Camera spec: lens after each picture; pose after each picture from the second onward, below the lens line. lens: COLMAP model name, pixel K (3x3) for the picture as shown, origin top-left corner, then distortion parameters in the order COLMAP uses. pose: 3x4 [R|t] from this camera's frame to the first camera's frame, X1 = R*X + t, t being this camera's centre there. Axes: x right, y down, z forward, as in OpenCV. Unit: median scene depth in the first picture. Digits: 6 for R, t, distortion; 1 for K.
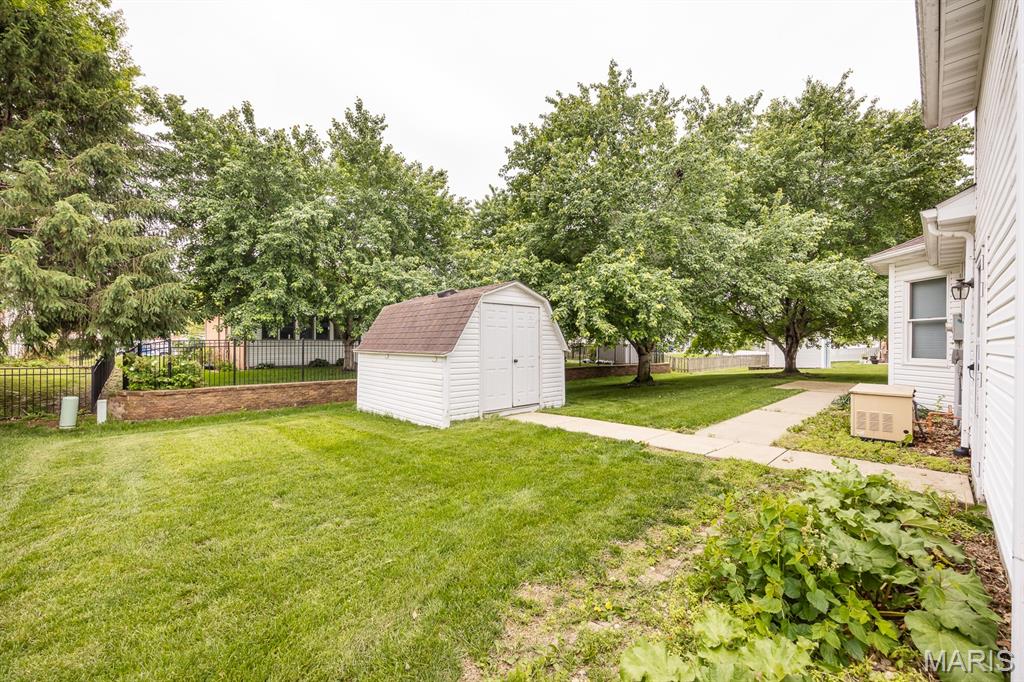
lens RADIAL K [[397.9, 0, 514.0], [0, 397.9, 346.3], [0, 0, 1]] dist [-0.001994, -0.000798]
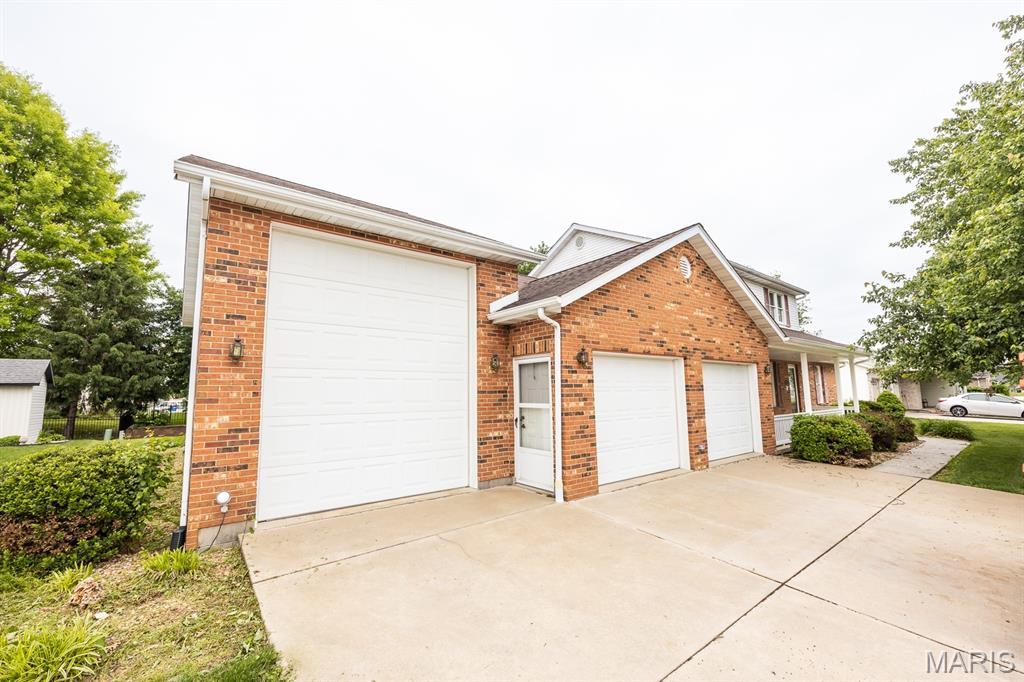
lens RADIAL K [[397.9, 0, 508.0], [0, 397.9, 343.9], [0, 0, 1]] dist [-0.001994, -0.000798]
pose [[0.994173, -0.027966, -0.104109, 1.139232], [0.014700, 0.991912, -0.126074, -0.029208], [0.106792, 0.123809, 0.986543, -0.858444]]
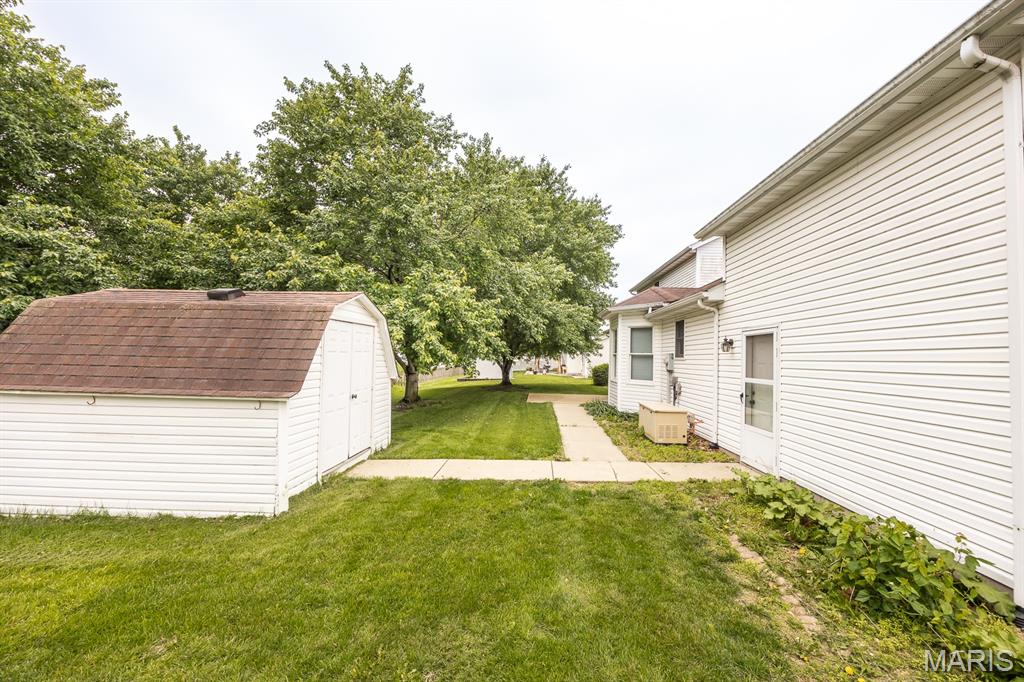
lens RADIAL K [[397.9, 0, 516.4], [0, 397.9, 339.2], [0, 0, 1]] dist [-0.001994, -0.000798]
pose [[0.701832, 0.042608, 0.711067, -0.353904], [-0.016472, 0.998913, -0.043598, -0.048783], [-0.712152, 0.018886, 0.701772, 0.268087]]
